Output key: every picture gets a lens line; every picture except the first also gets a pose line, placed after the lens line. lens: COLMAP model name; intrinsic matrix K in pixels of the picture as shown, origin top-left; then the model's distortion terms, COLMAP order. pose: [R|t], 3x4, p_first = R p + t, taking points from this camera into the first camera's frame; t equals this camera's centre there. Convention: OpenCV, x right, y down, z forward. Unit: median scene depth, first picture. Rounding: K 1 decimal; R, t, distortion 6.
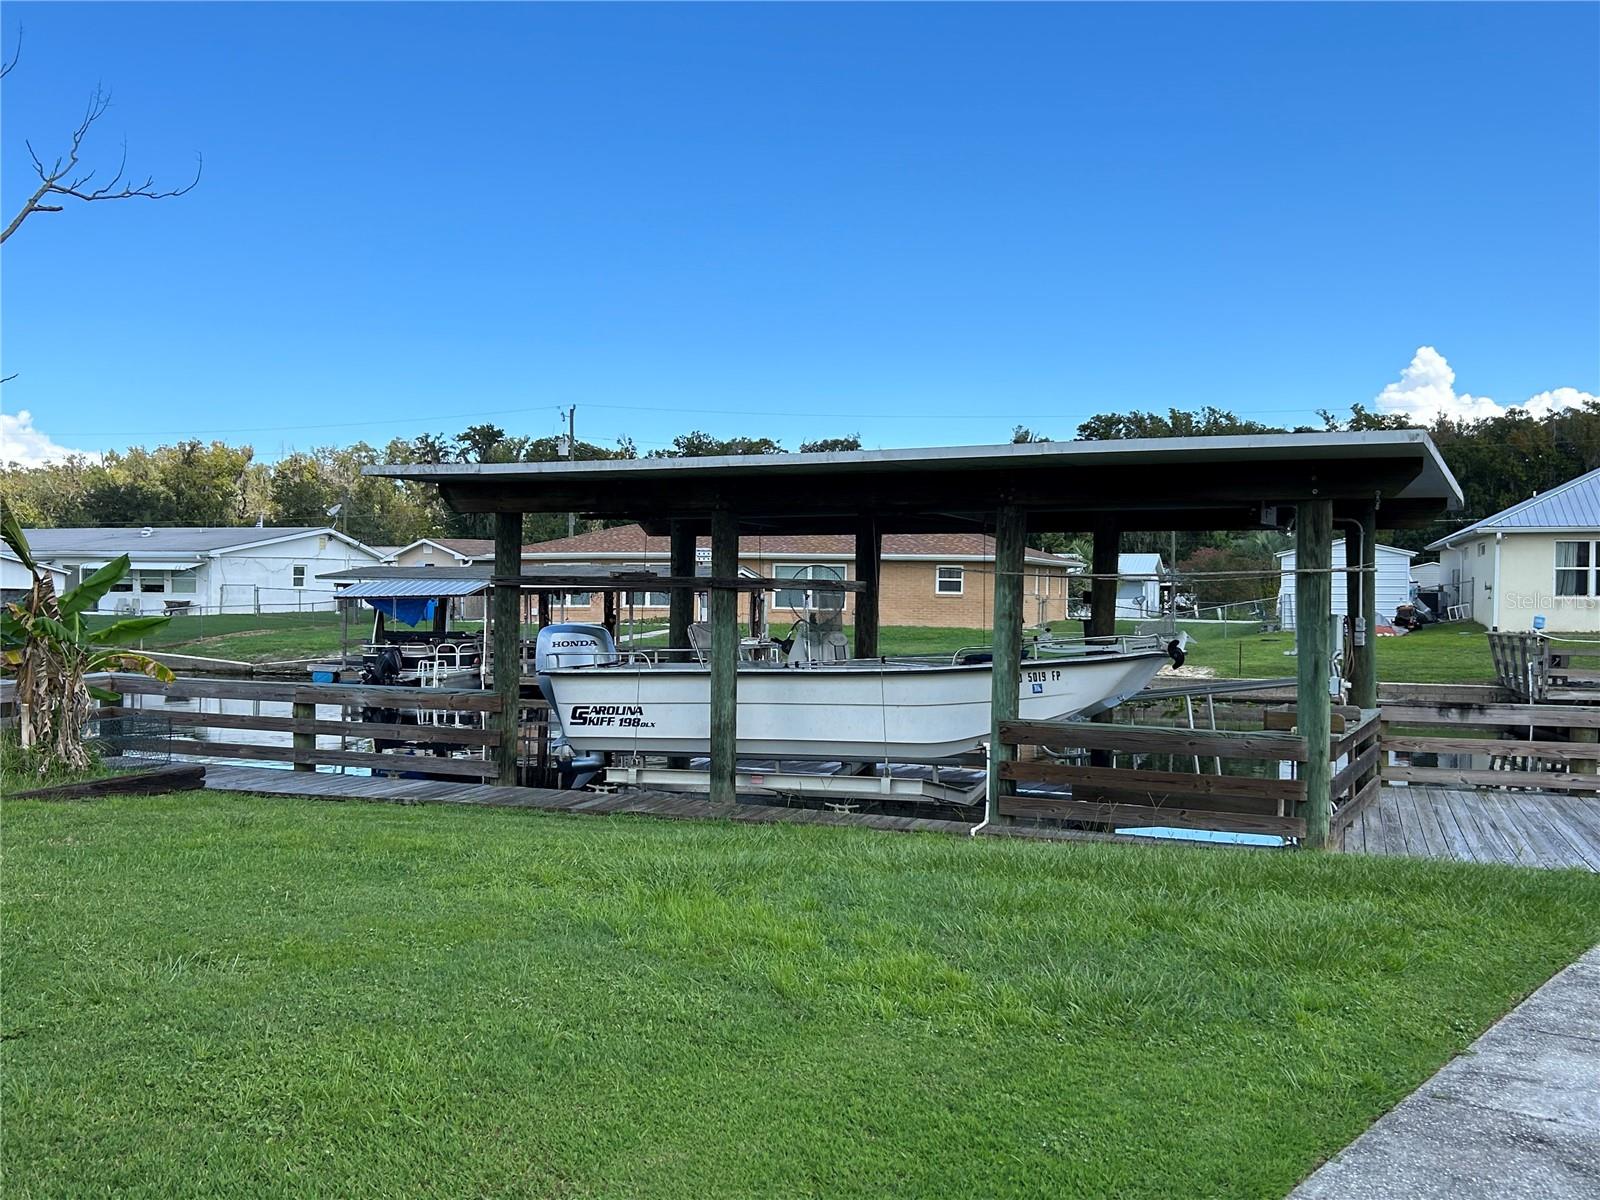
lens RADIAL K [[1553.1, 0, 800.0], [0, 1553.1, 600.0], [0, 0, 1]] dist [-0.040747, 0.000474]
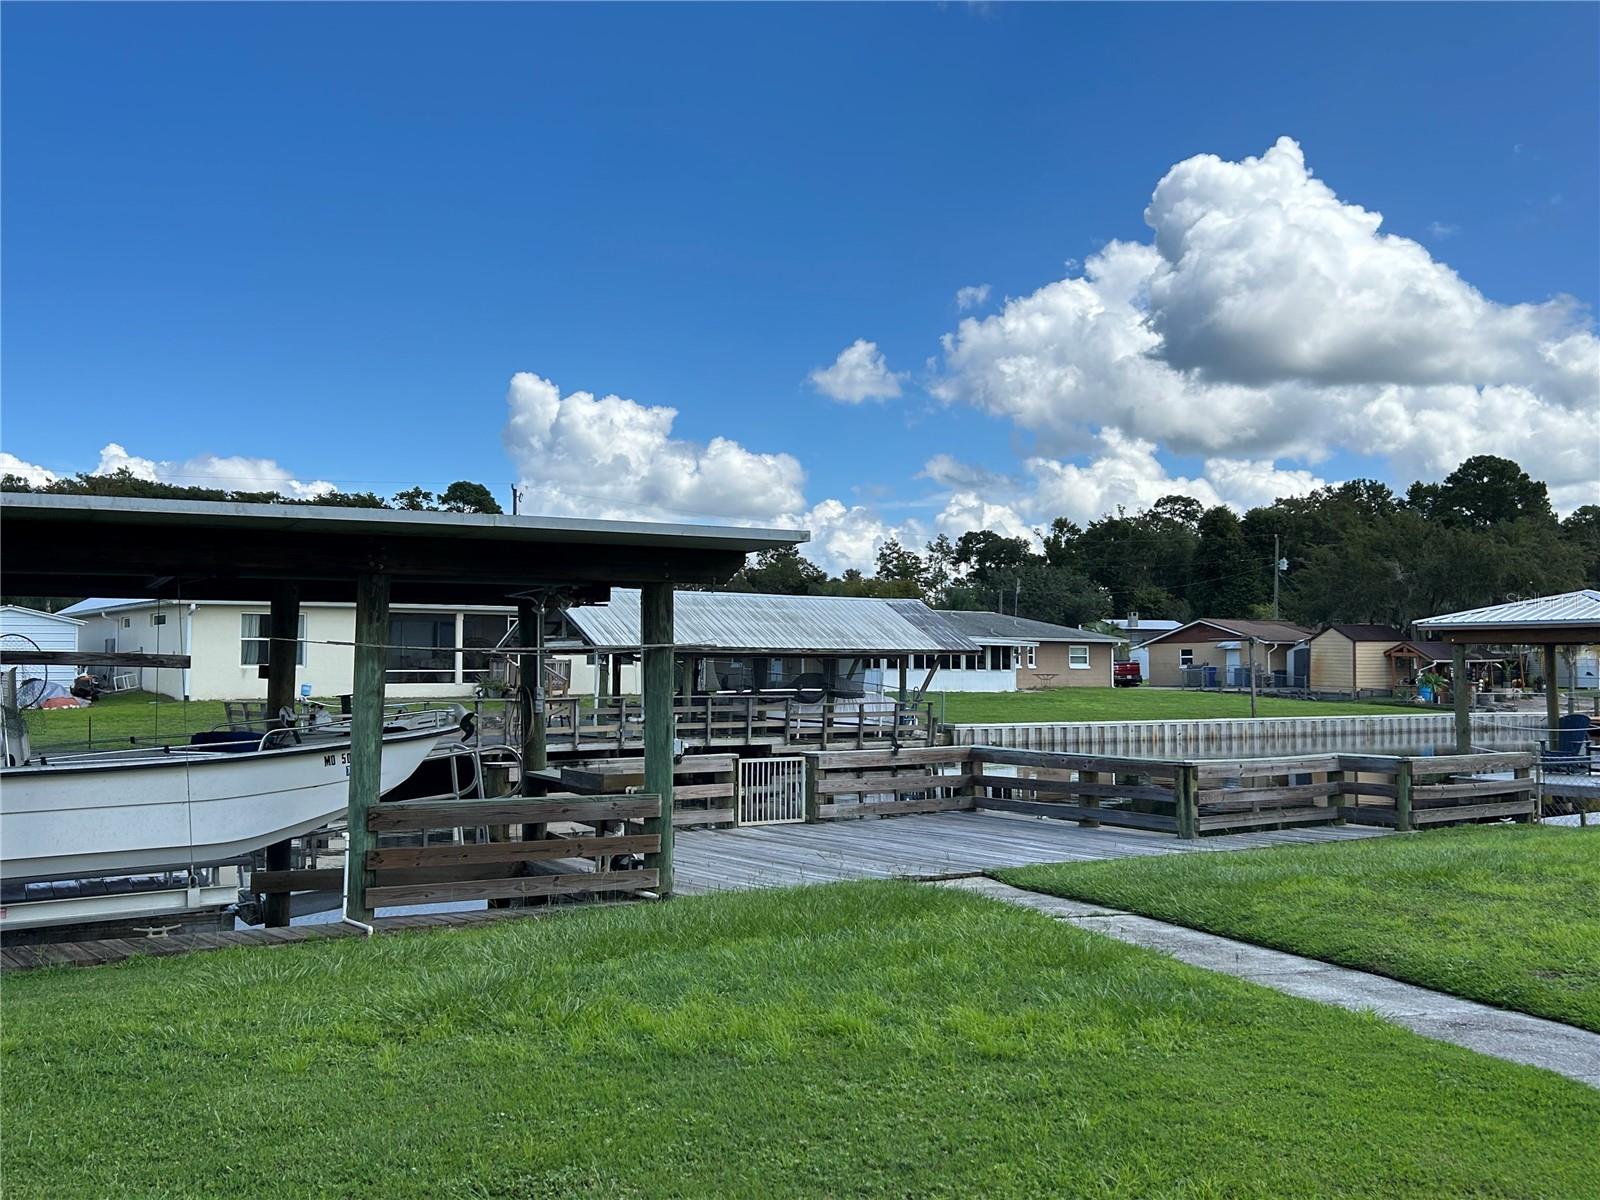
lens RADIAL K [[1553.1, 0, 800.0], [0, 1553.1, 600.0], [0, 0, 1]] dist [-0.040747, 0.000474]
pose [[0.524742, 0.026167, 0.850859, -0.488426], [0.011340, 0.999224, -0.037723, -0.006843], [-0.851186, 0.029444, 0.524038, 0.273776]]
